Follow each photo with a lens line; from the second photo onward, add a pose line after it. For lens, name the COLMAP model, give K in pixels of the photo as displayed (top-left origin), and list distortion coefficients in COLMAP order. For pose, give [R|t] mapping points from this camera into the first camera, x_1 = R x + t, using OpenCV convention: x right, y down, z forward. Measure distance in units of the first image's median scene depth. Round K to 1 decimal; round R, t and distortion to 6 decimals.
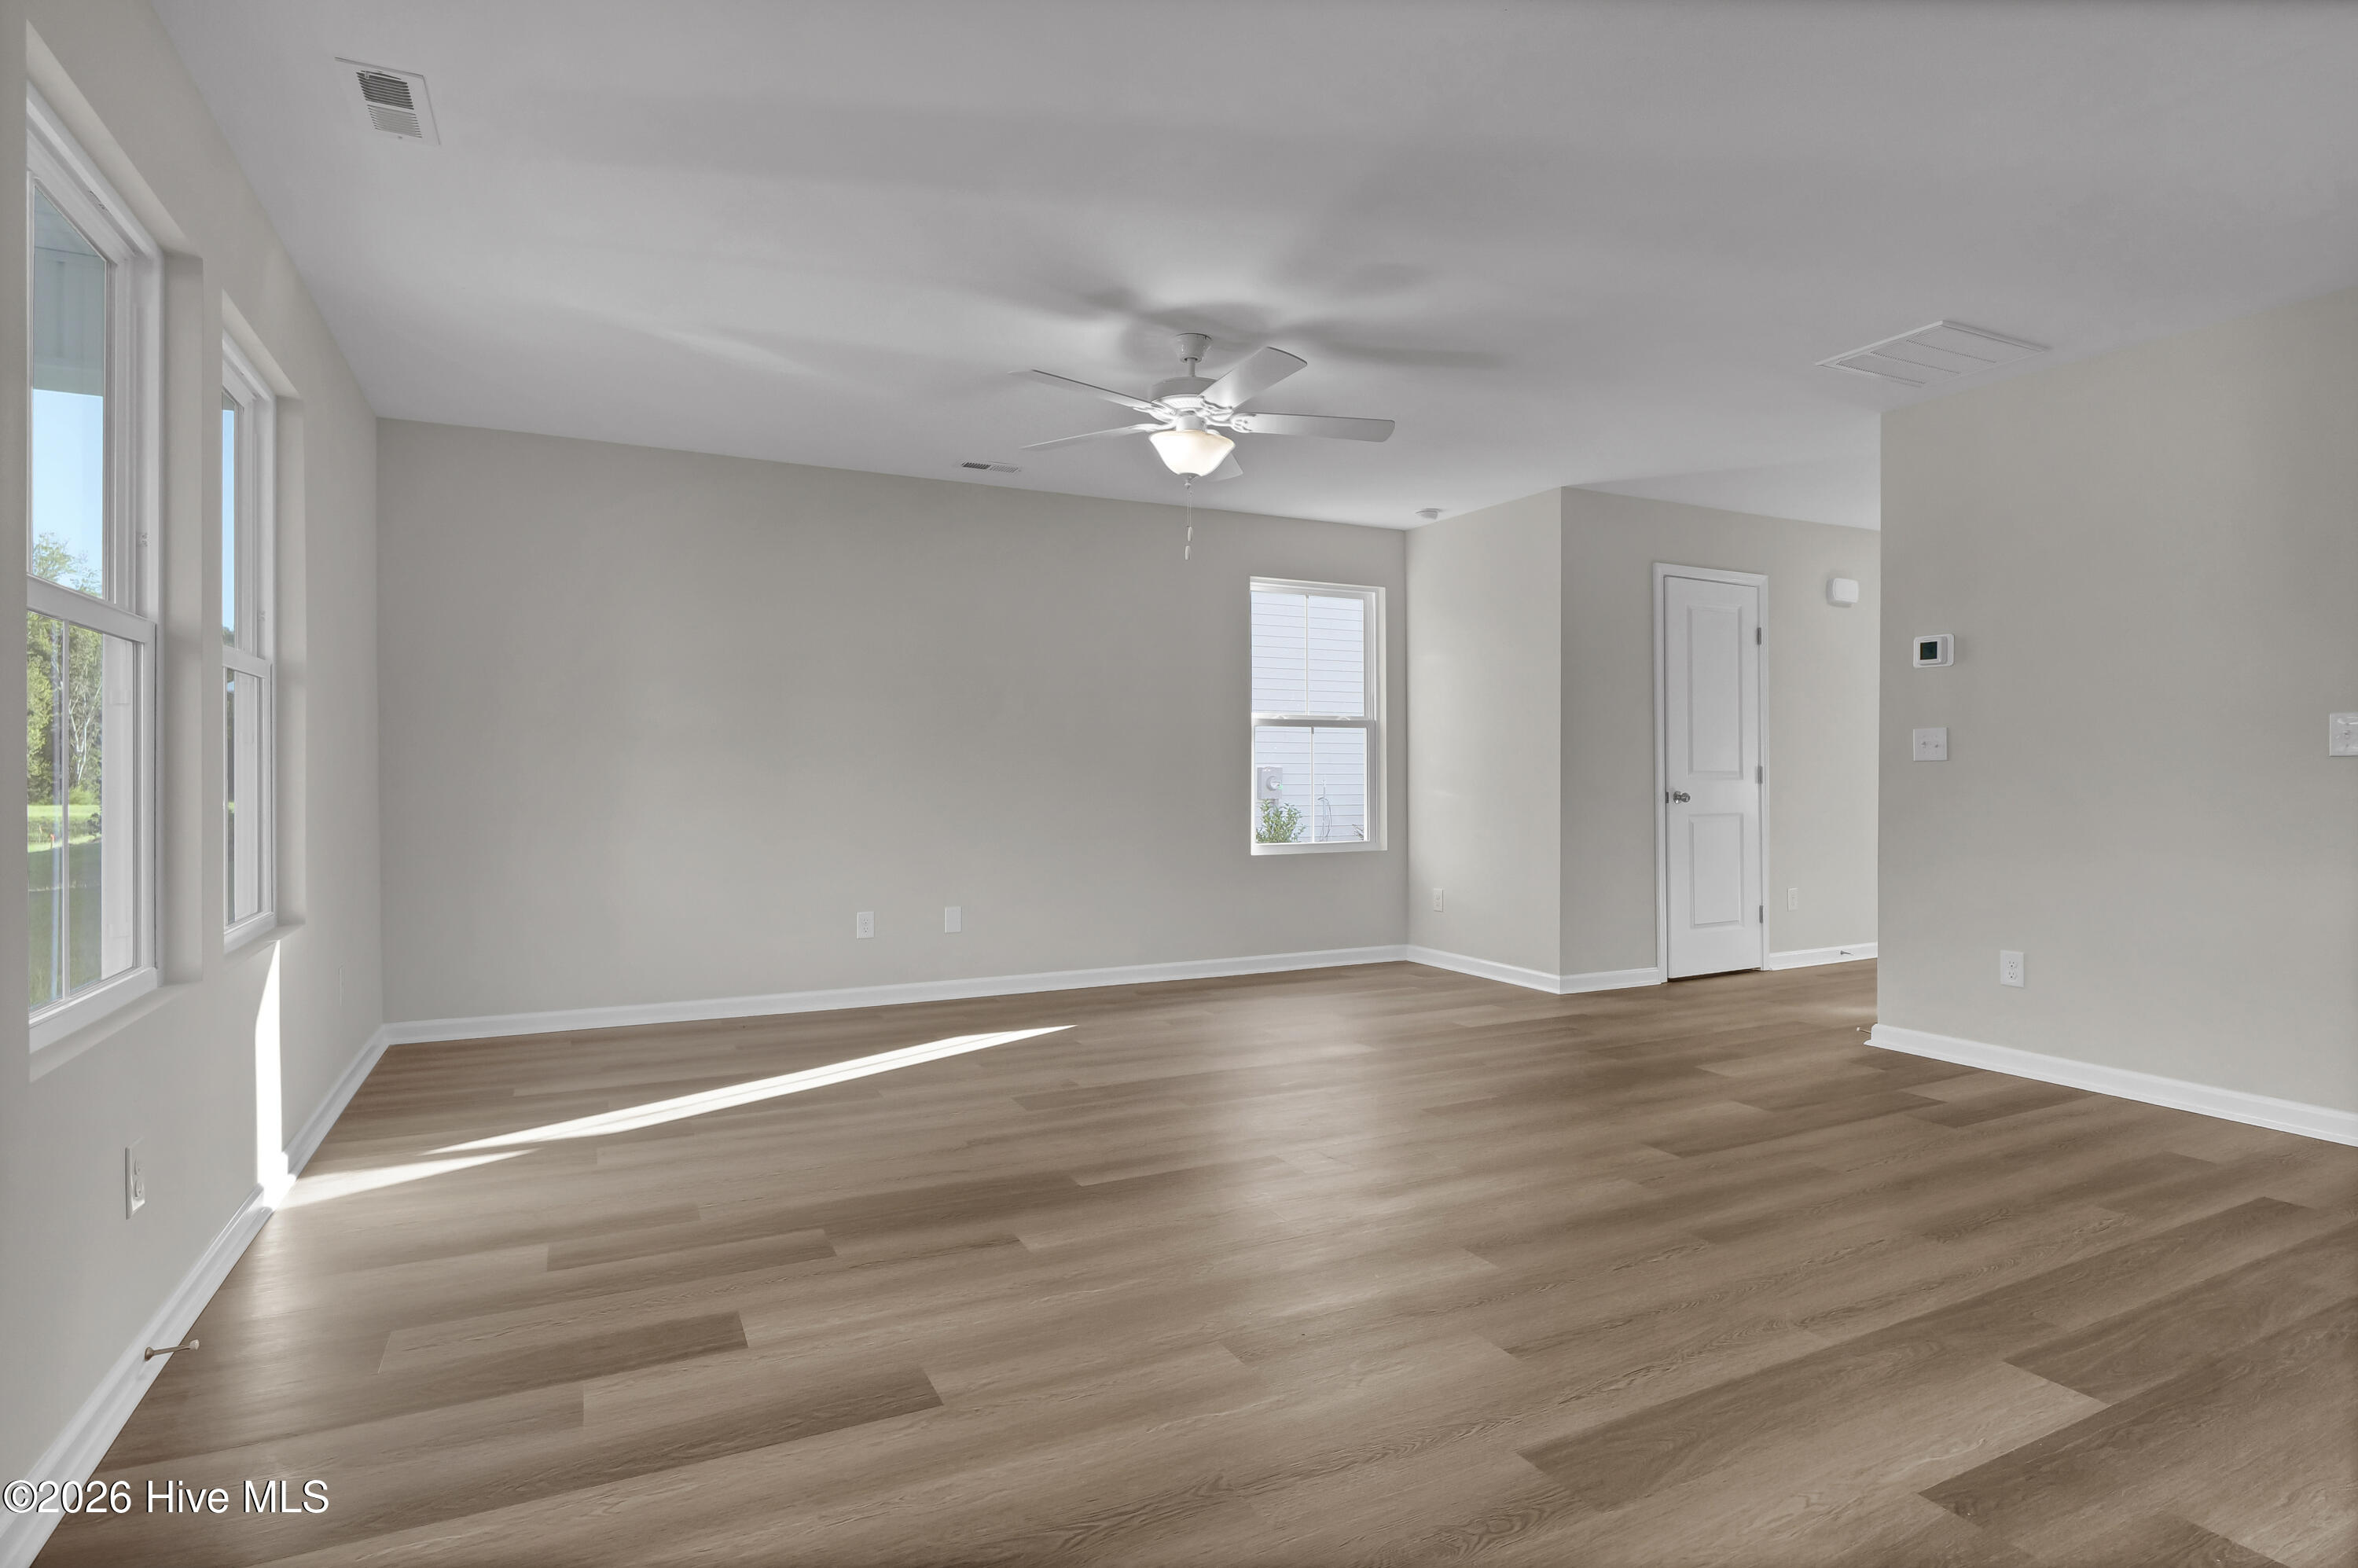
lens RADIAL K [[1196.7, 0, 1171.3], [0, 1196.7, 791.2], [0, 0, 1]] dist [-0.020699, -0.000189]
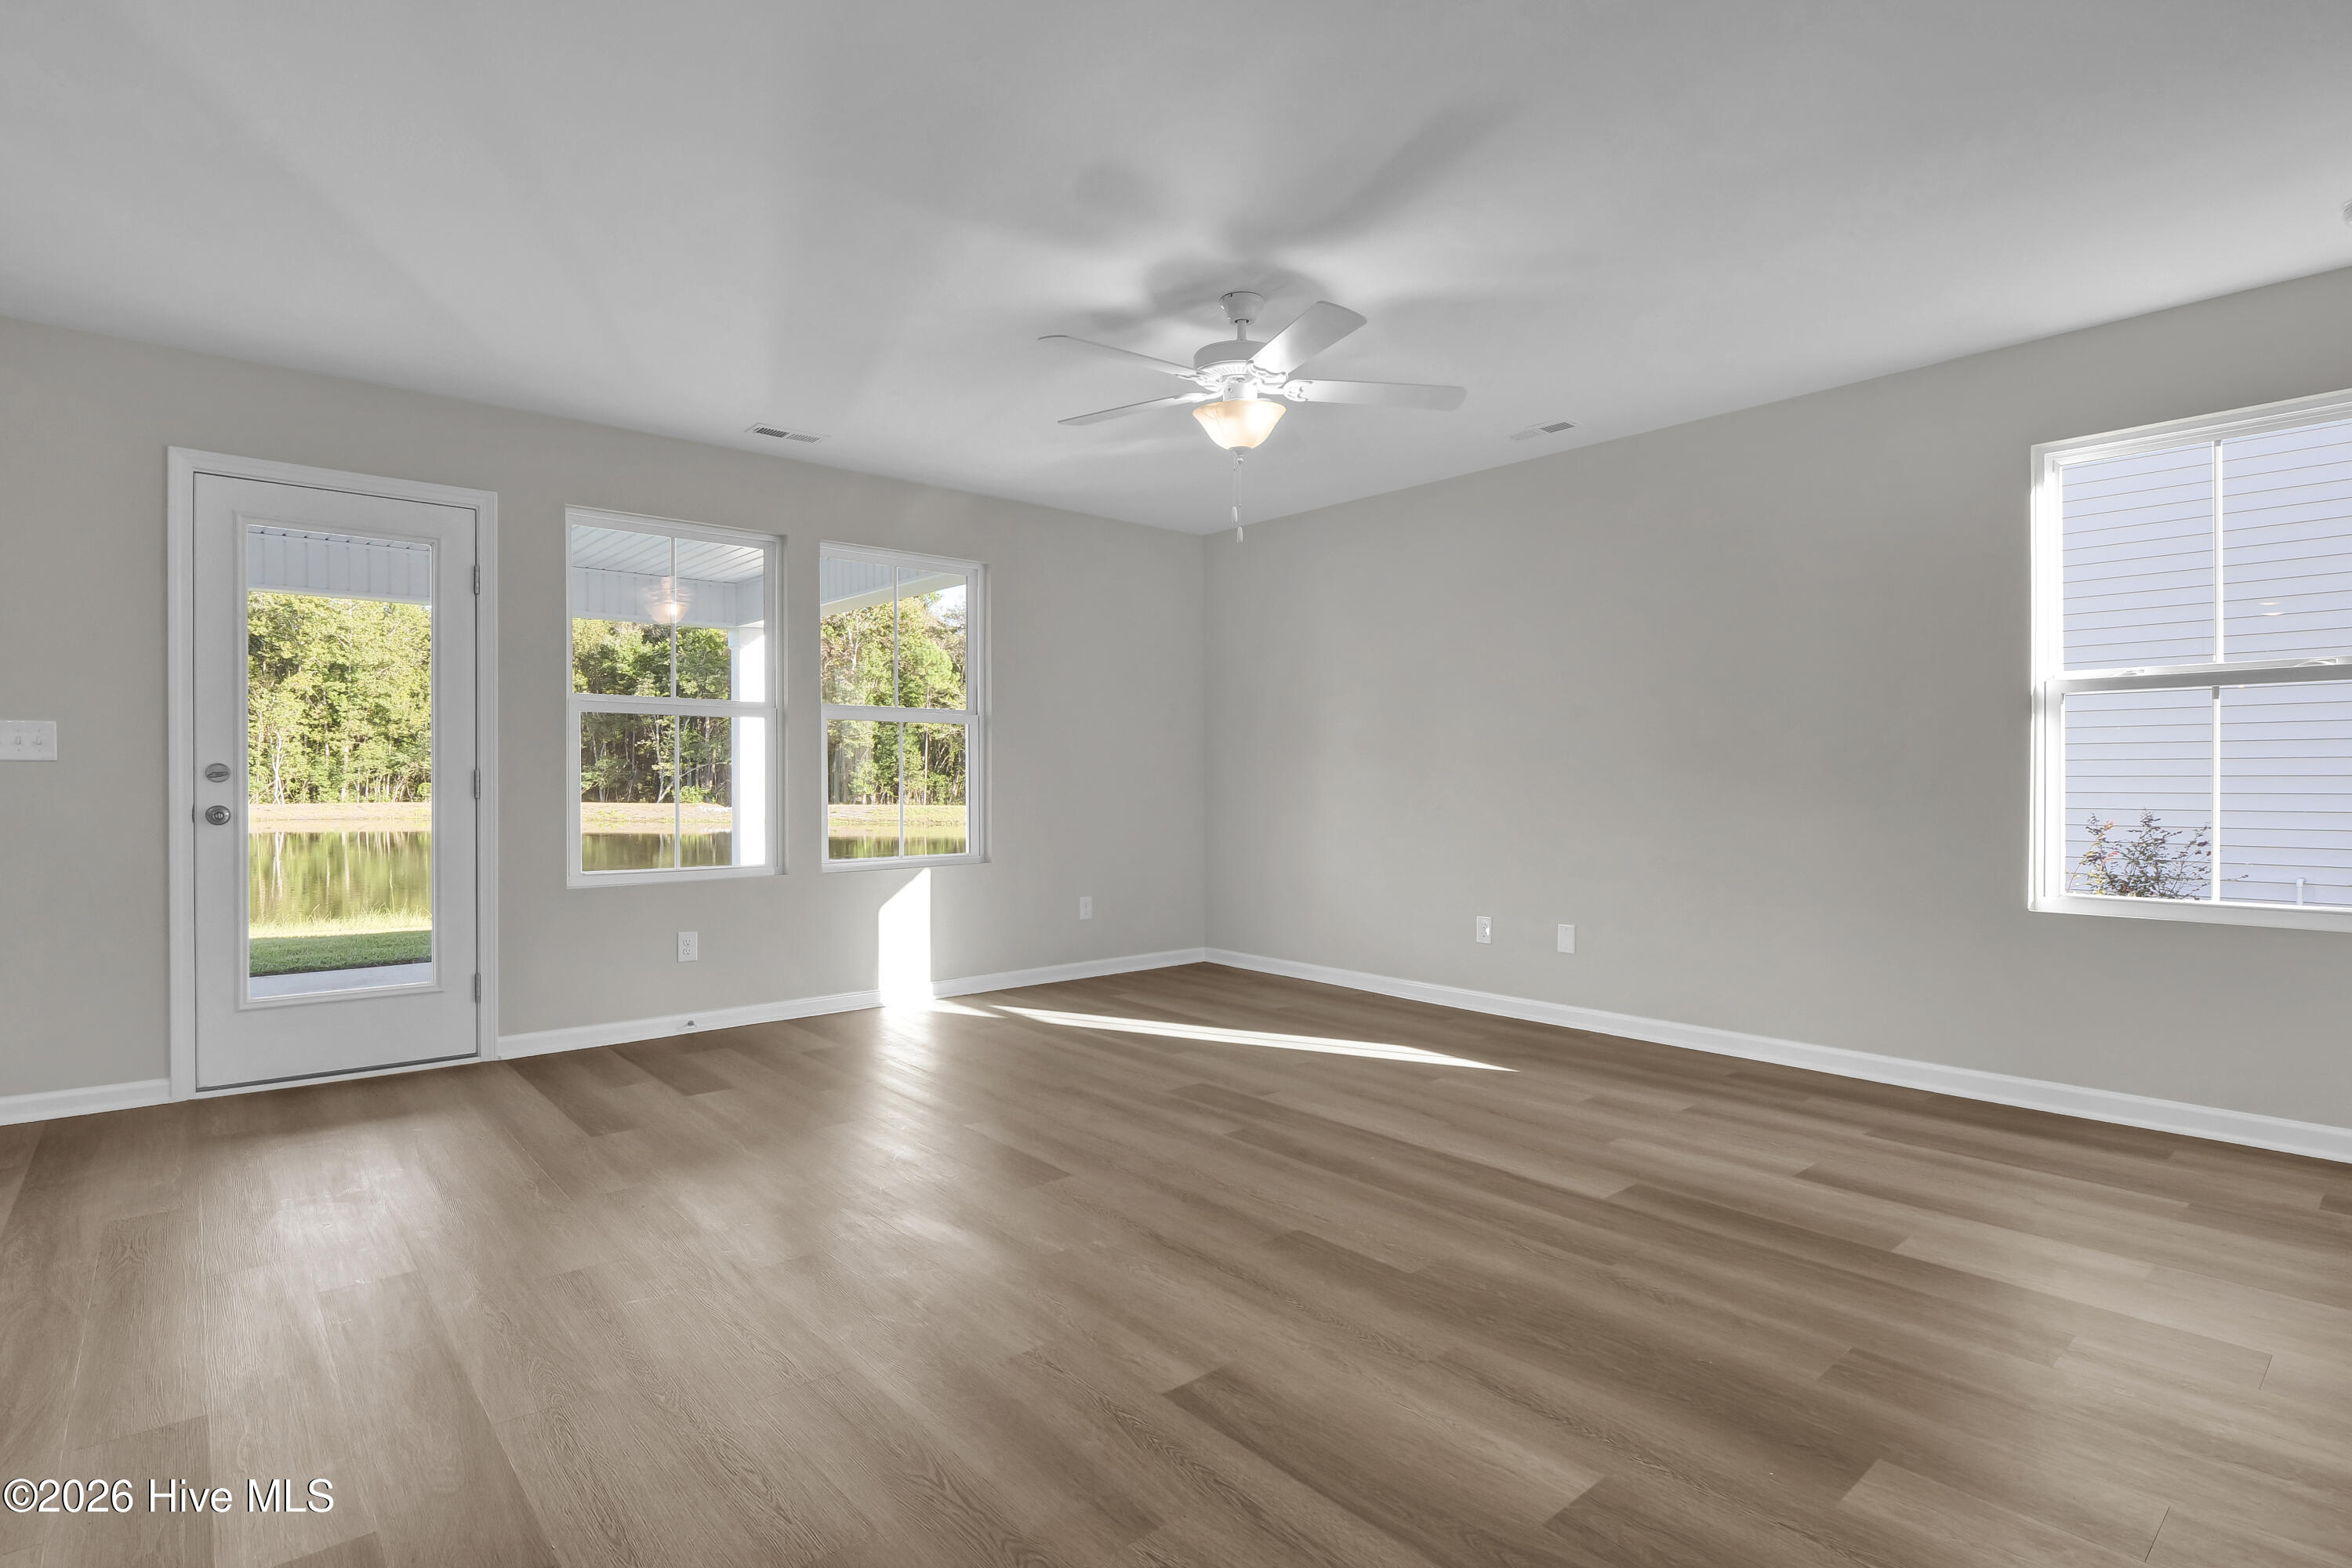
lens RADIAL K [[1160.9, 0, 1170.1], [0, 1160.9, 782.9], [0, 0, 1]] dist [-0.013755, -0.000924]
pose [[0.250272, 0.005050, -0.968162, 0.743544], [-0.010864, 0.999938, 0.002407, -0.009840], [0.968115, 0.009916, 0.250312, 0.622581]]
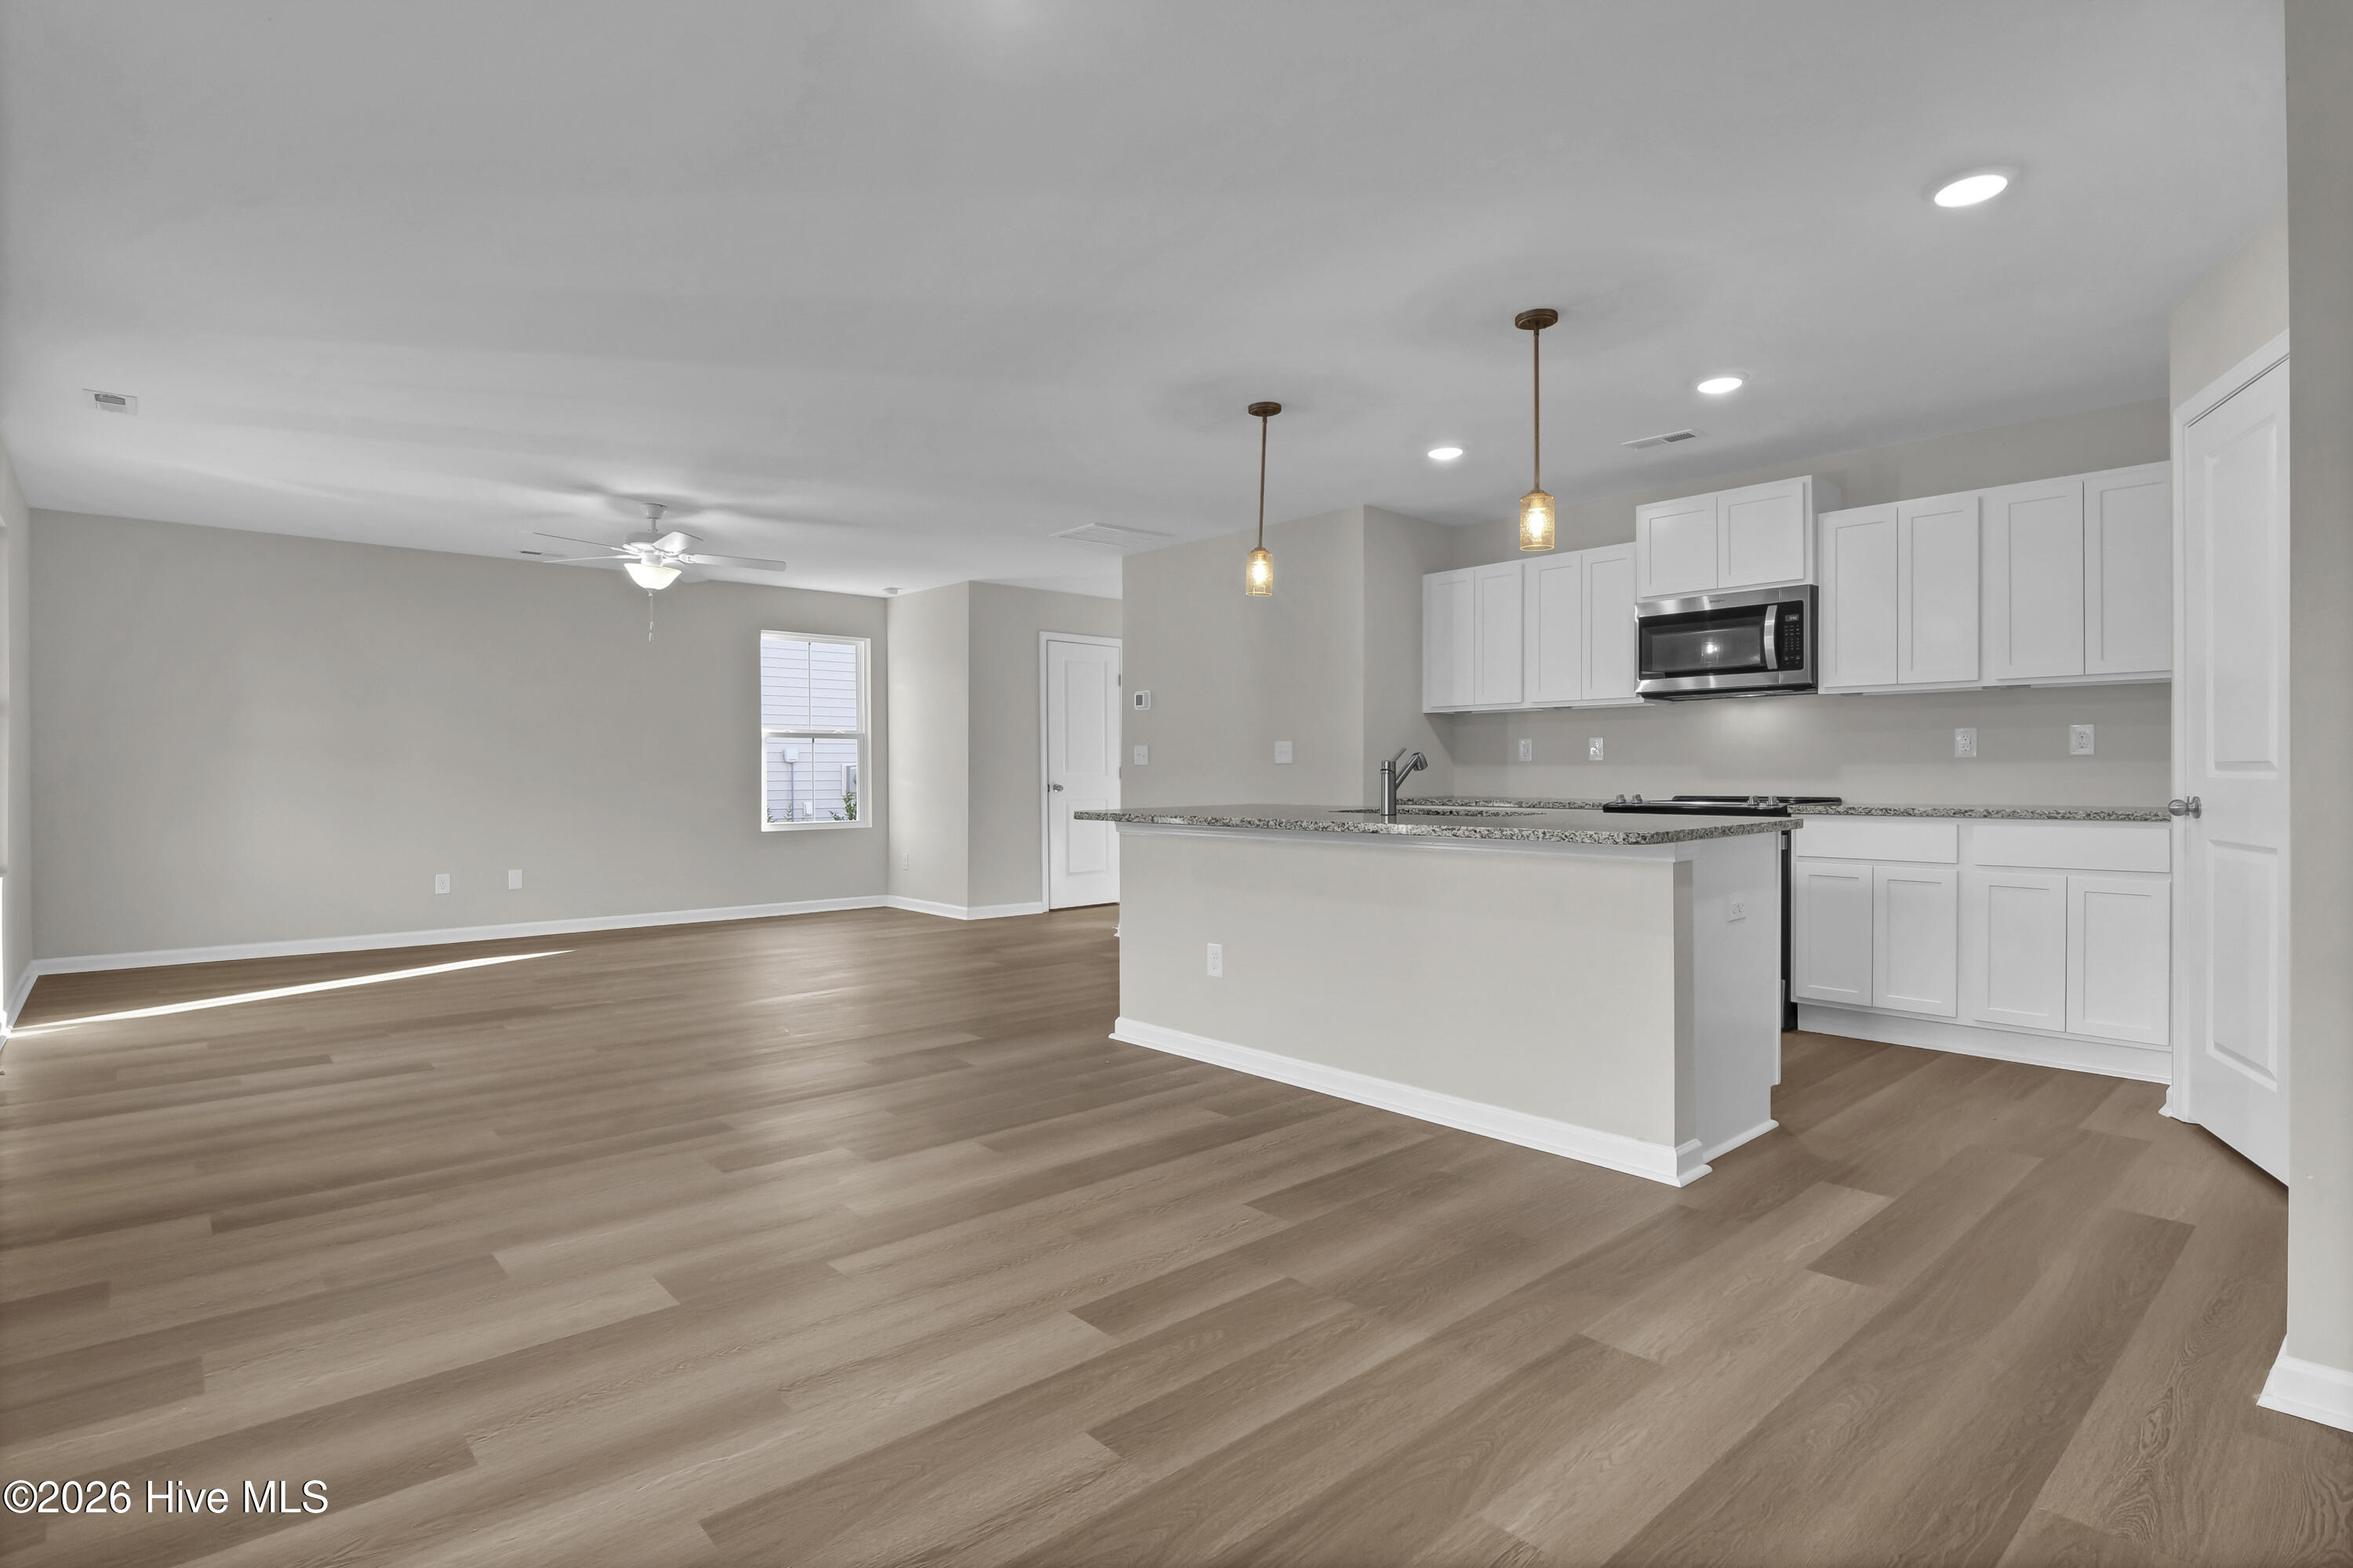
lens RADIAL K [[1161.5, 0, 1170.6], [0, 1161.5, 782.9], [0, 0, 1]] dist [-0.013755, -0.000924]
pose [[0.963753, -0.003758, 0.266771, 0.235669], [0.004443, 0.999988, -0.001967, 0.003147], [-0.266760, 0.003081, 0.963758, -0.604387]]
